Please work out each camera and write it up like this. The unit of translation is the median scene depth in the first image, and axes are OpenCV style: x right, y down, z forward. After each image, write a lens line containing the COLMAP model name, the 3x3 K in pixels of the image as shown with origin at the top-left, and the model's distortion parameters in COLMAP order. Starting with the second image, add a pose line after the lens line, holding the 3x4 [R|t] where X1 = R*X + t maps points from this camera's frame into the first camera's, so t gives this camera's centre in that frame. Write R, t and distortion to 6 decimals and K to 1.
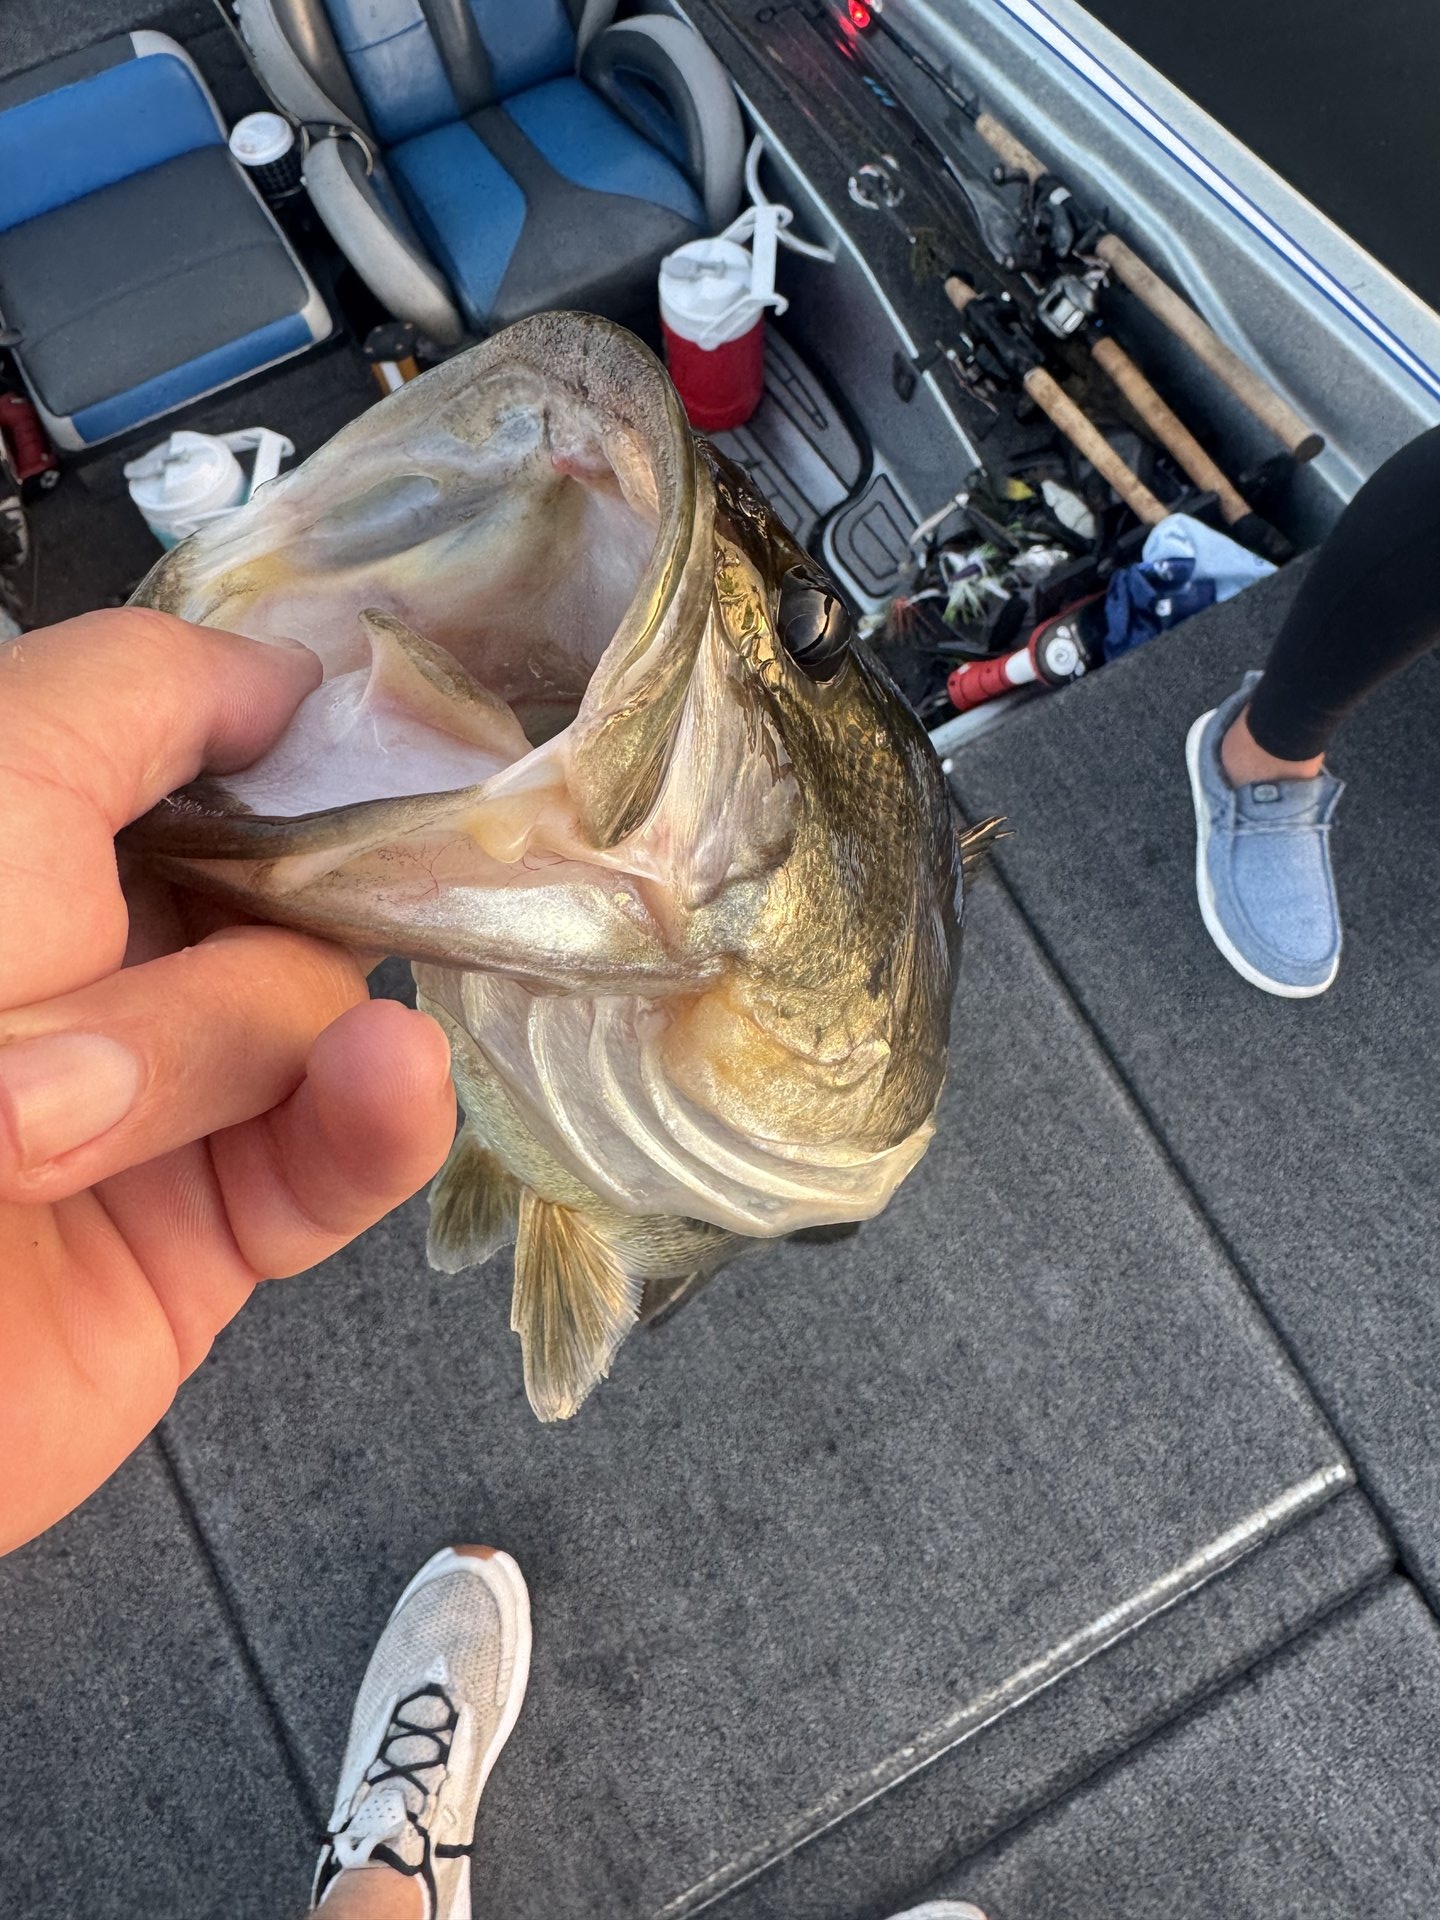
lens RADIAL K [[1350.6, 0, 723.5], [0, 1350.6, 878.3], [0, 0, 1]] dist [-0.005323, -0.001766]
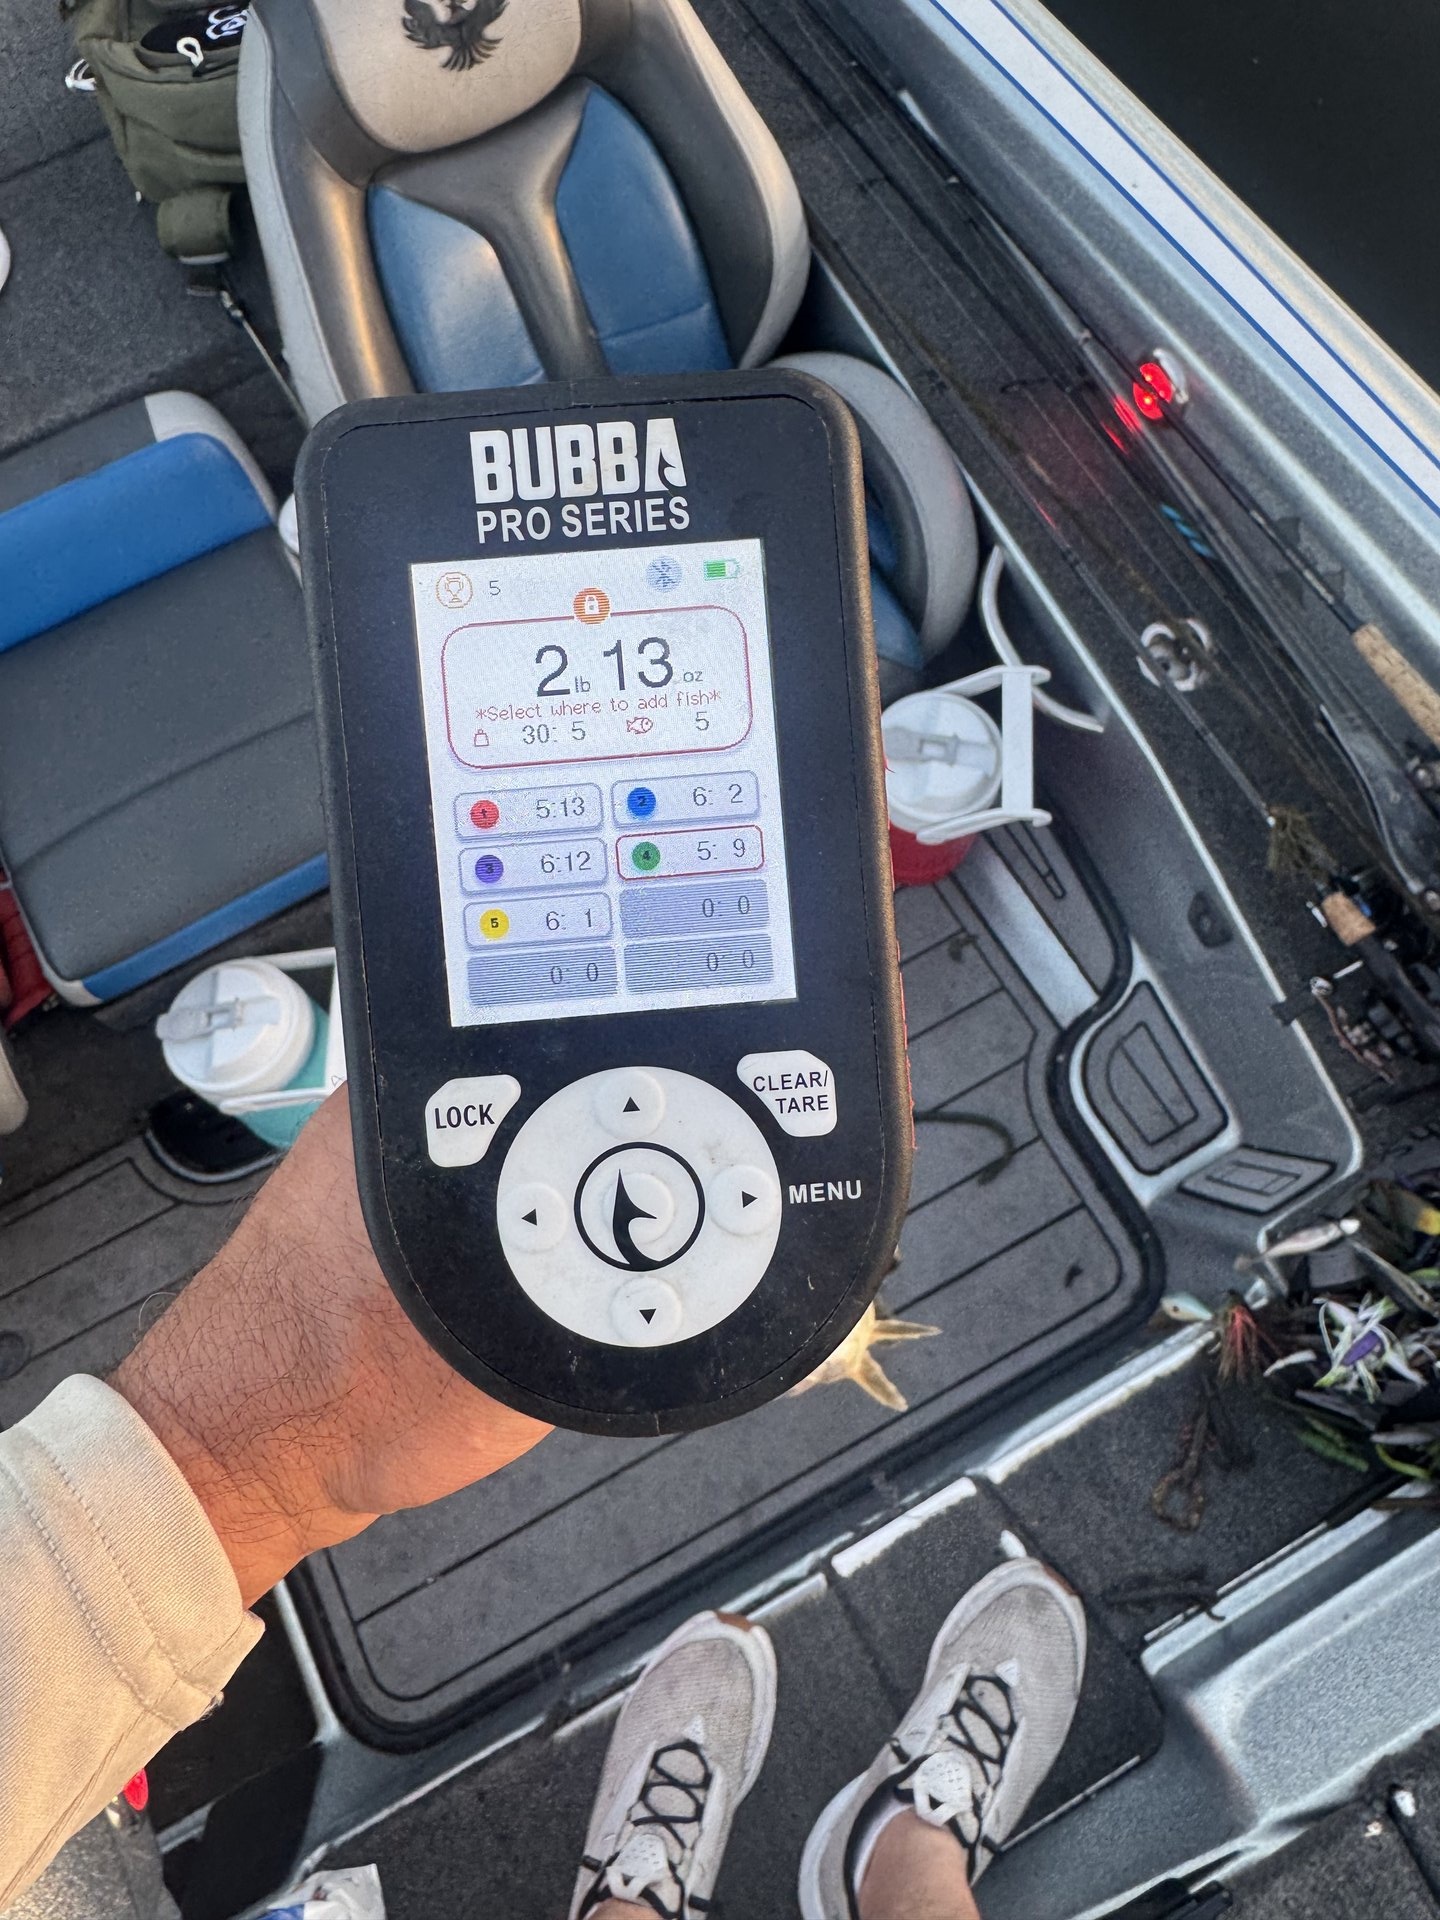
lens RADIAL K [[1314.1, 0, 723.6], [0, 1314.1, 863.0], [0, 0, 1]] dist [-0.002930, 0.000609]
pose [[0.999971, 0.001470, 0.007455, -0.133356], [-0.001958, 0.997827, 0.065858, -0.433468], [-0.007342, -0.065871, 0.997801, 0.272490]]
